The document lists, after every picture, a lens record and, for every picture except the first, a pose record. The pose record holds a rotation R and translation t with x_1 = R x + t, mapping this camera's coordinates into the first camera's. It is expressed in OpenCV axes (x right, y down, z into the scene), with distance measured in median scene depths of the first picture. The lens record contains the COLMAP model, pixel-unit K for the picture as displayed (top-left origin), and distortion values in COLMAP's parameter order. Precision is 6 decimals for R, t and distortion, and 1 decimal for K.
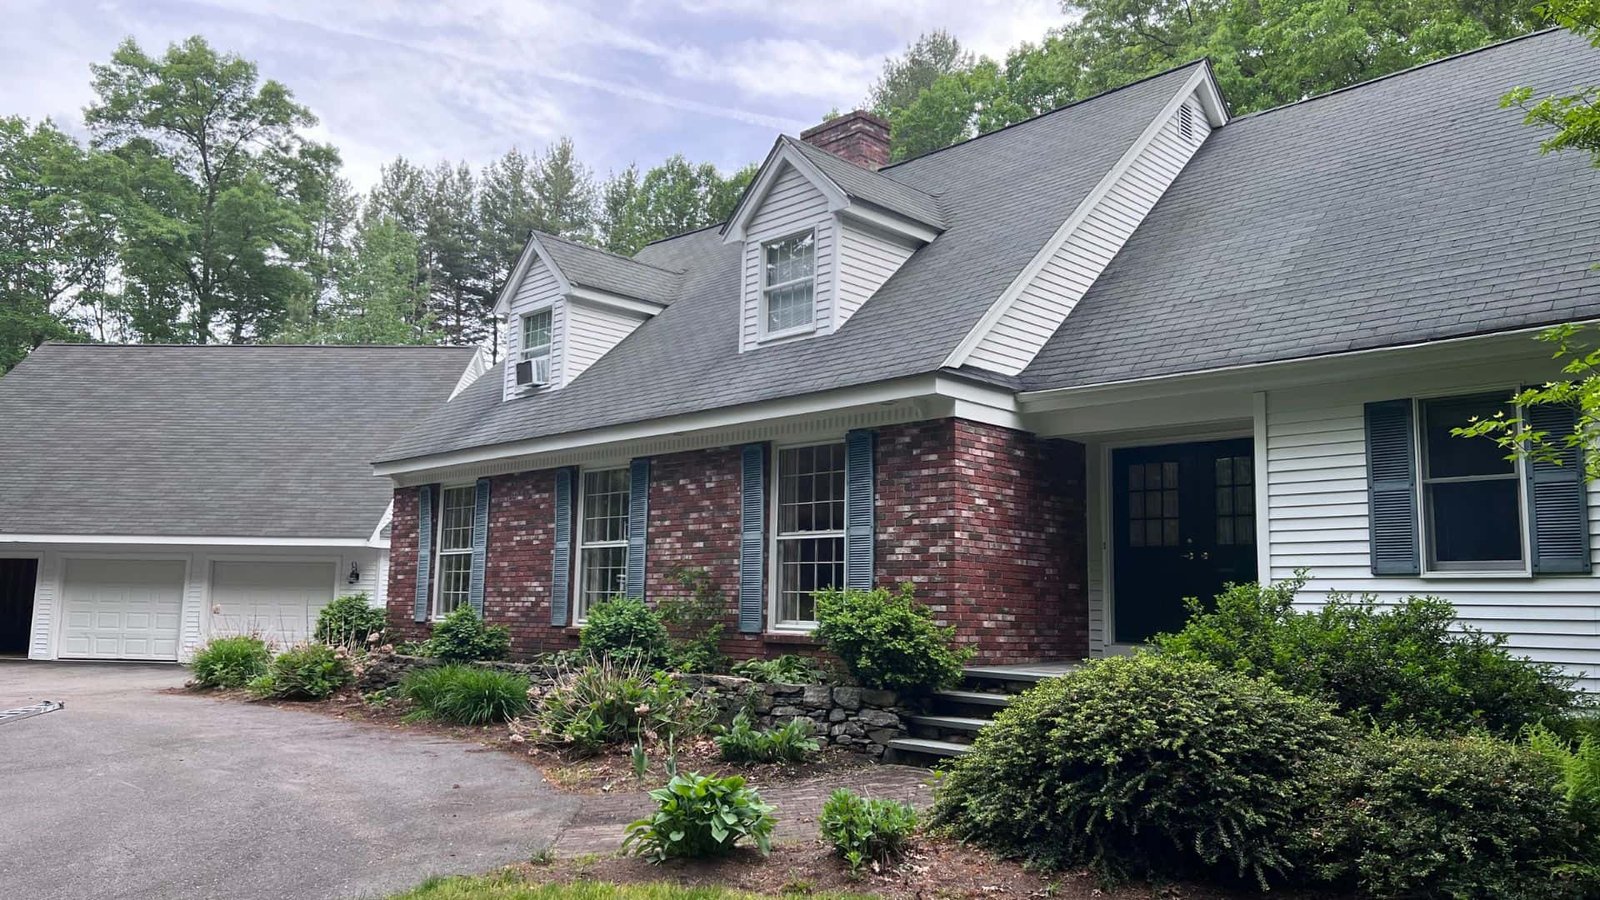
lens RADIAL K [[1170.6, 0, 798.7], [0, 1170.6, 459.0], [0, 0, 1]] dist [0.012806, -0.003749]
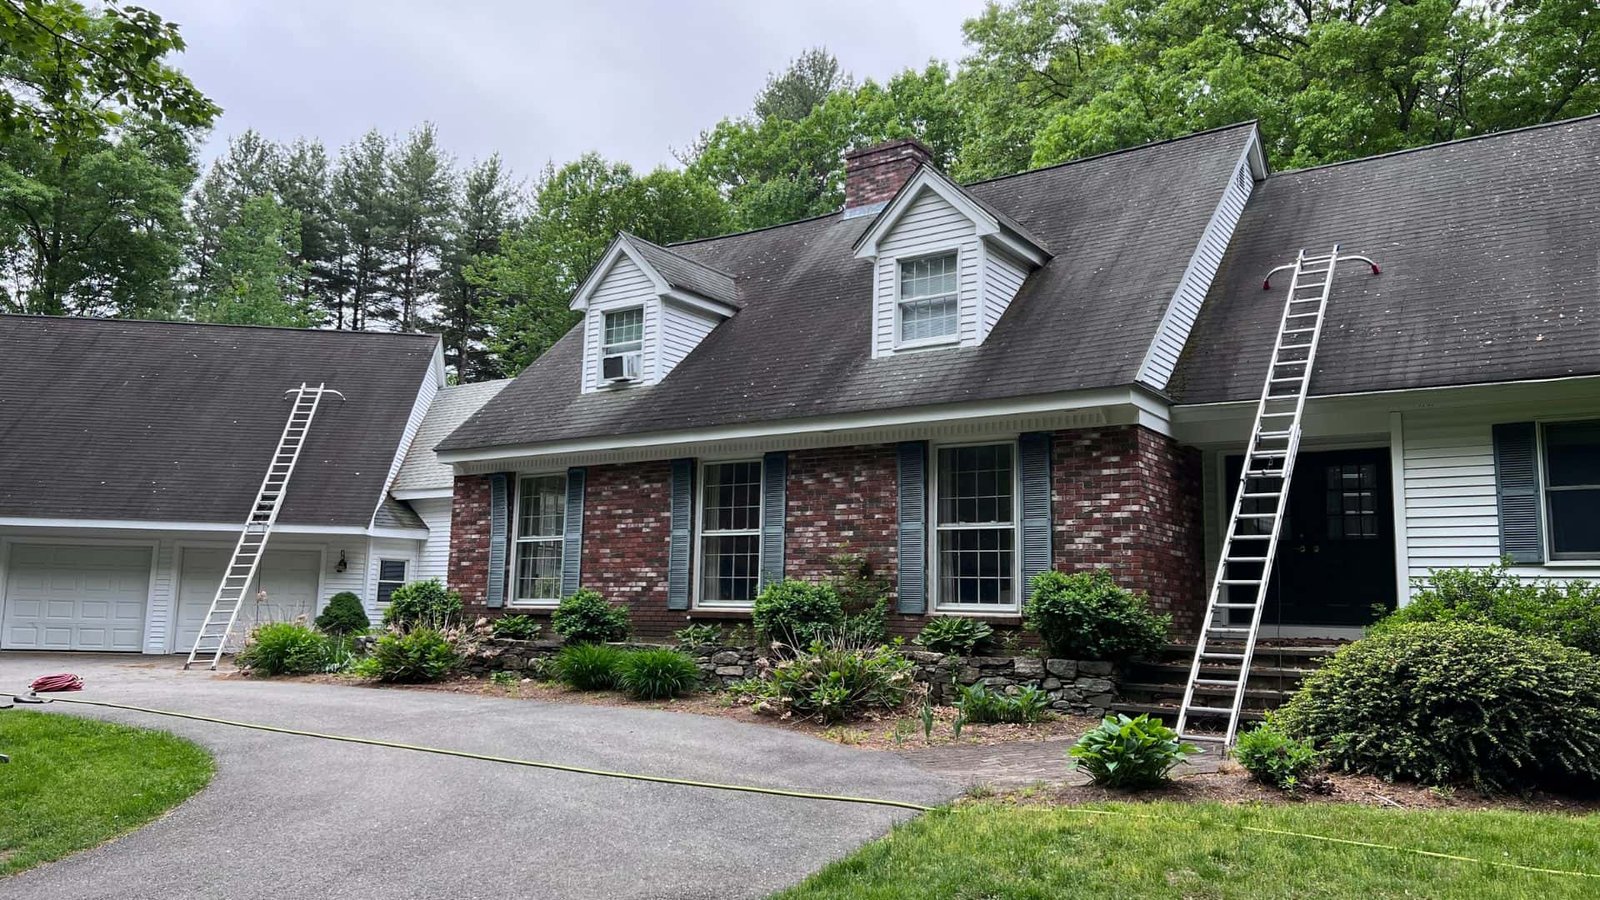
lens RADIAL K [[1170.6, 0, 803.0], [0, 1170.6, 442.6], [0, 0, 1]] dist [0.012806, -0.003749]
pose [[0.984124, 0.029909, 0.174942, -0.283055], [-0.027191, 0.999470, -0.017912, 0.008417], [-0.175385, 0.012871, 0.984416, -0.055059]]
